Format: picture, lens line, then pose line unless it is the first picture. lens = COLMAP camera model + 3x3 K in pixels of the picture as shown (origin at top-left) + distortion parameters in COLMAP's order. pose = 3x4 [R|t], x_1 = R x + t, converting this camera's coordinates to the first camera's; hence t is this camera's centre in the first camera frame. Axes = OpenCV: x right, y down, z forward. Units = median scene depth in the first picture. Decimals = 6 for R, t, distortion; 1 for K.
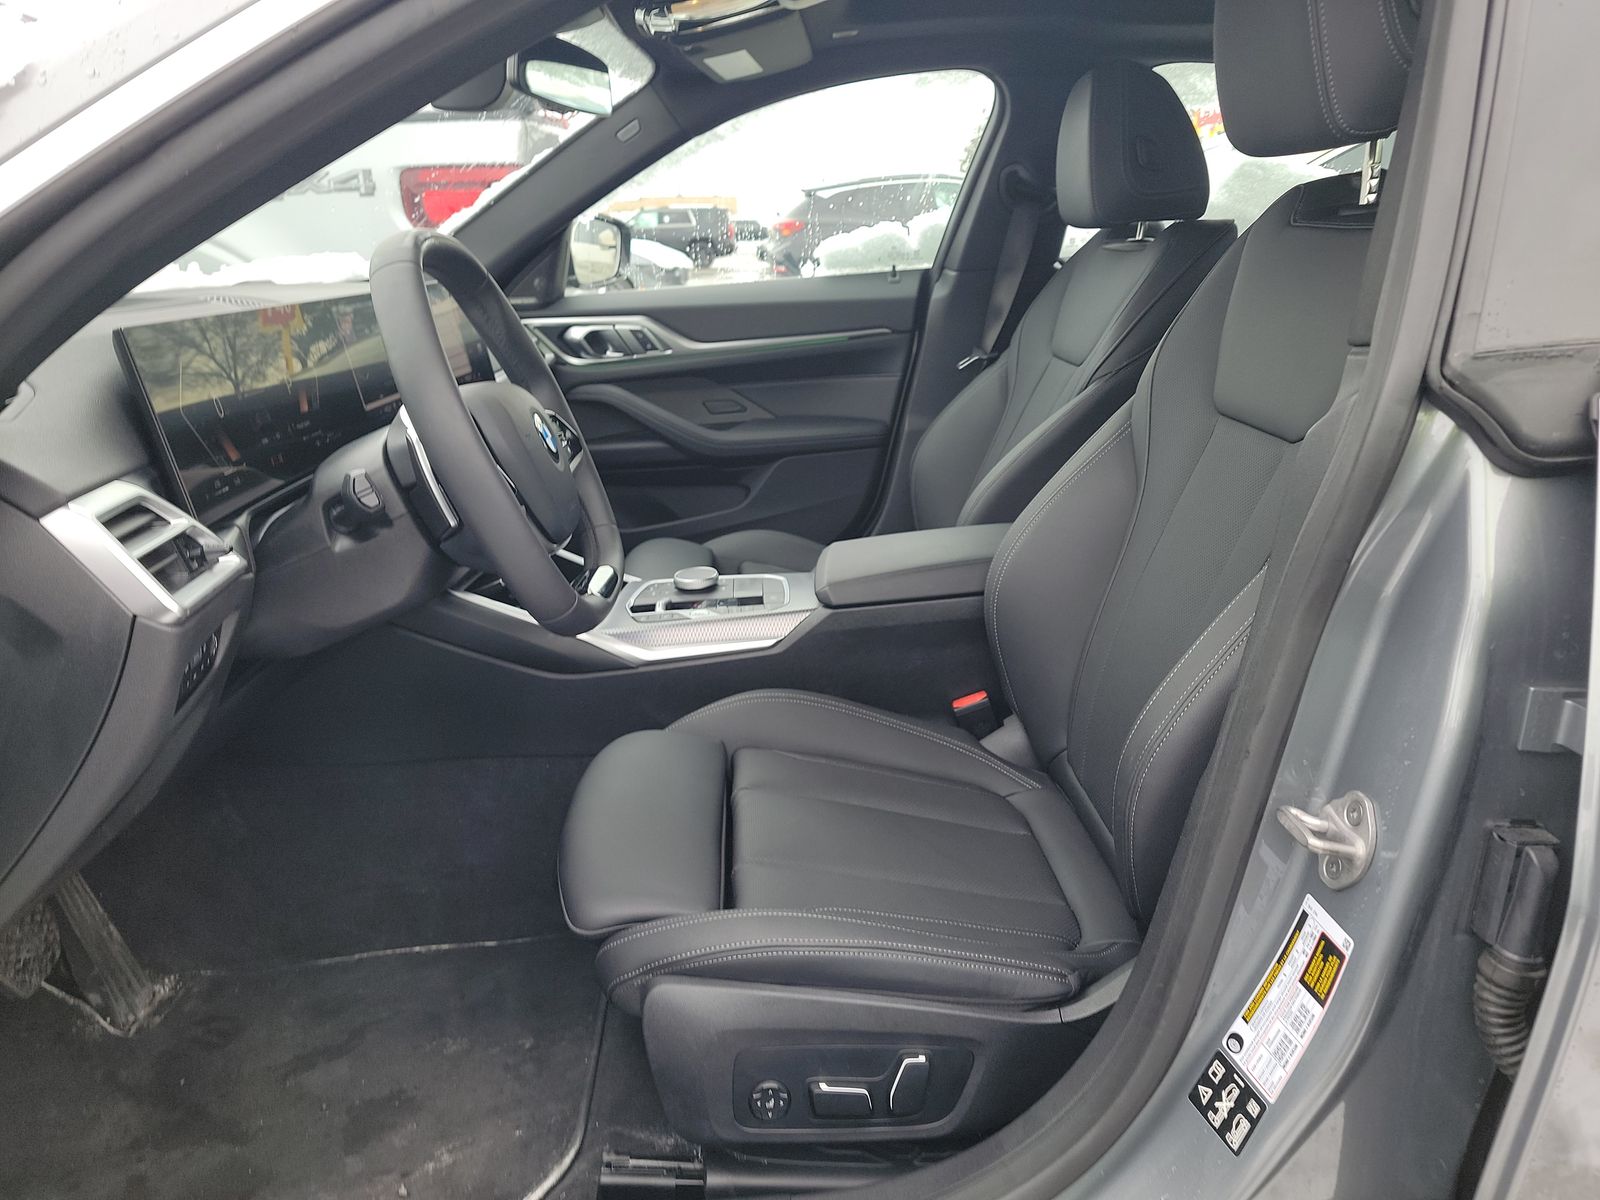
lens RADIAL K [[1110.6, 0, 810.8], [0, 1110.6, 600.5], [0, 0, 1]] dist [0.052613, -0.025379]
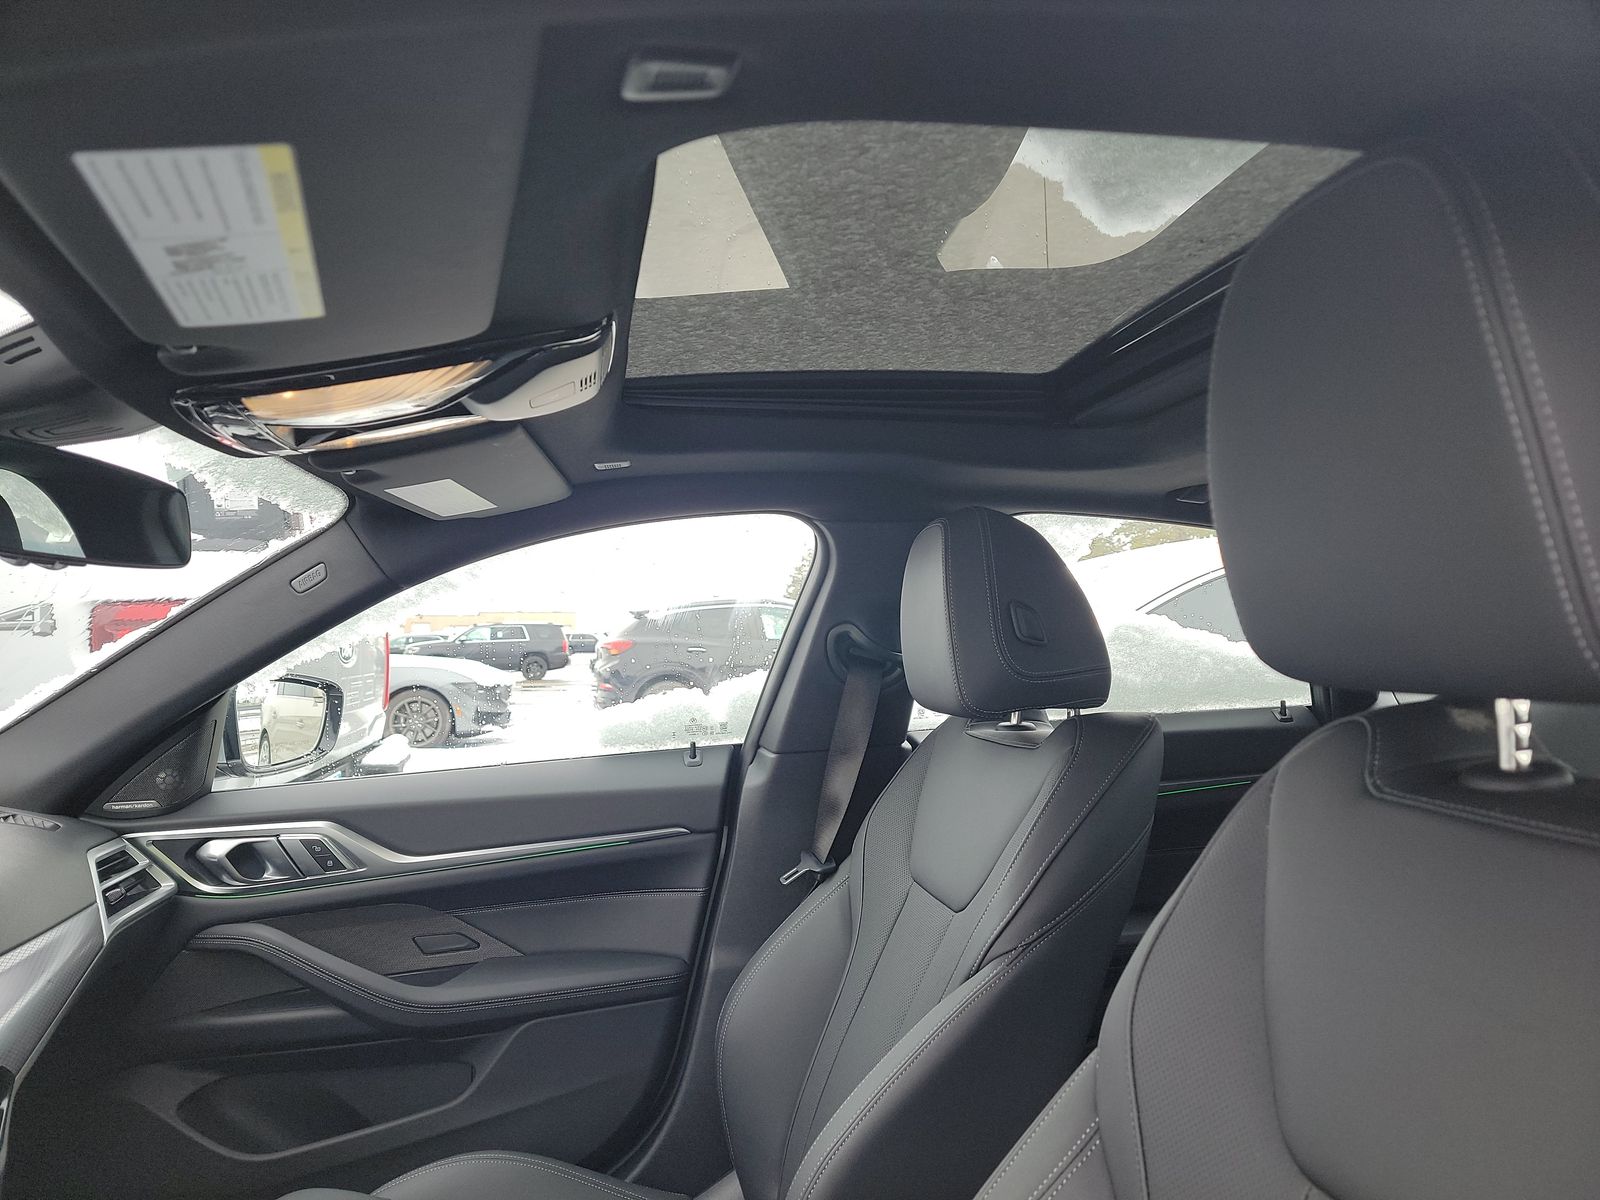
lens RADIAL K [[1110.6, 0, 801.1], [0, 1110.6, 600.7], [0, 0, 1]] dist [0.052613, -0.025379]
pose [[0.990552, 0.014022, 0.136420, 0.043450], [0.034715, 0.936722, -0.348348, -0.127724], [-0.132672, 0.349793, 0.927385, 0.265583]]
